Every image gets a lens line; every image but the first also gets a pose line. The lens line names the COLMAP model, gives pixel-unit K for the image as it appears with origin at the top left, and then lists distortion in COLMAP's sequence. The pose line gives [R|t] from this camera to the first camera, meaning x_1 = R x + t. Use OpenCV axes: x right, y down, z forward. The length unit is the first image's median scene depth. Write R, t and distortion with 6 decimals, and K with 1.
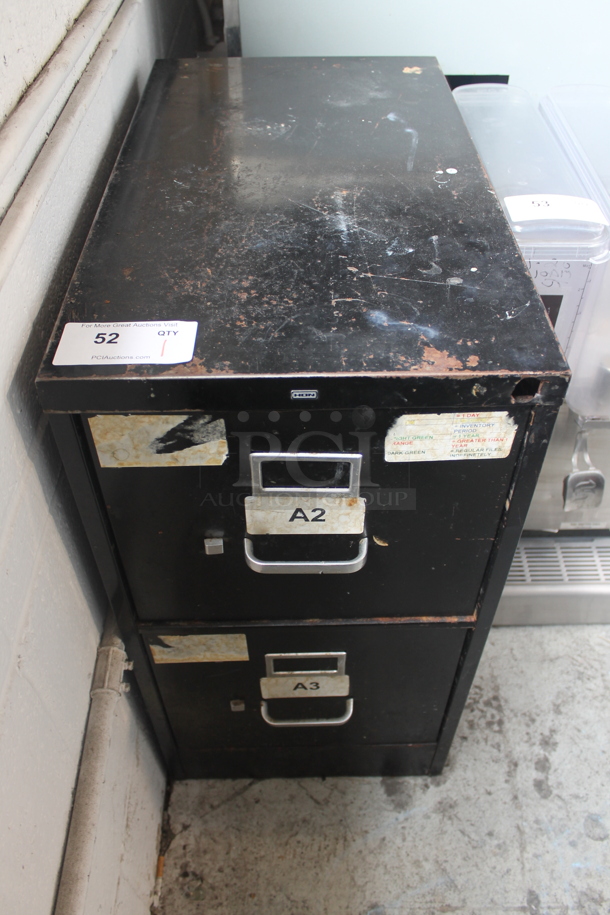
lens RADIAL K [[772.0, 0, 304.1], [0, 772.0, 447.0], [0, 0, 1]] dist [-0.171803, 0.129343]
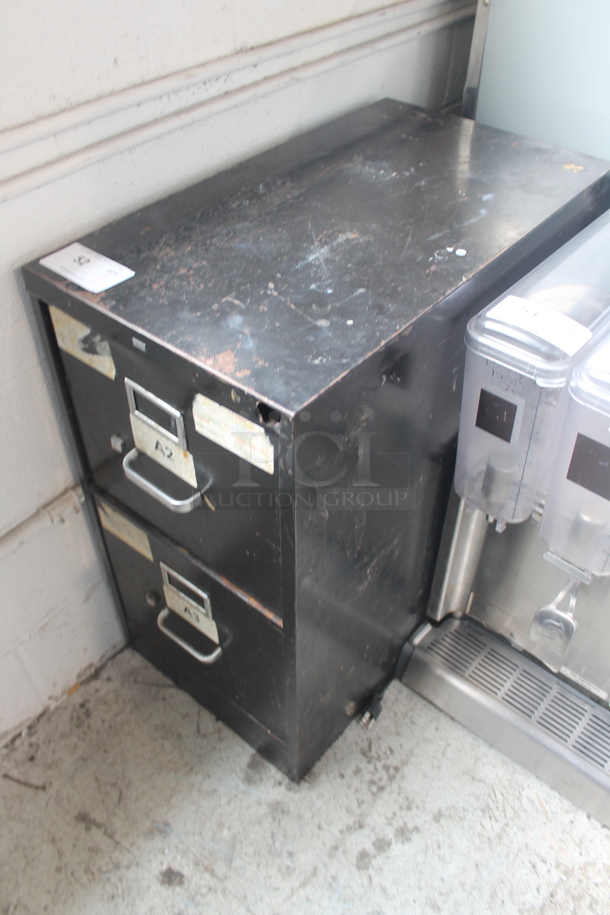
lens RADIAL K [[772.0, 0, 304.1], [0, 772.0, 447.0], [0, 0, 1]] dist [-0.171803, 0.129343]
pose [[0.758697, 0.451952, -0.469168, 0.740122], [-0.466635, 0.879578, 0.092703, -0.135650], [0.454567, 0.148596, 0.878230, -0.003488]]
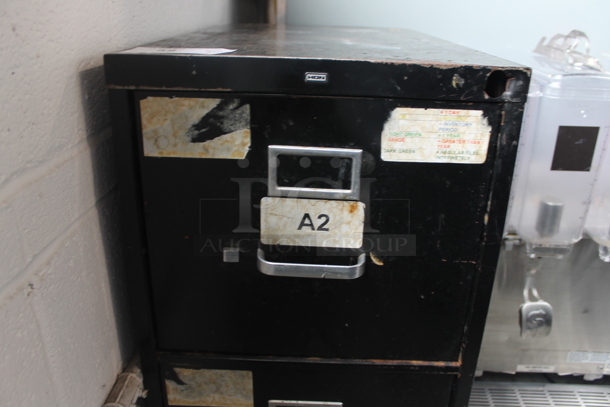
lens RADIAL K [[514.6, 0, 305.0], [0, 514.6, 203.5], [0, 0, 1]] dist [-0.171803, 0.129343]
pose [[0.998500, 0.044728, -0.031579, 0.013733], [-0.053610, 0.915861, -0.397901, 0.356699], [0.011125, 0.398997, 0.916885, 0.269685]]
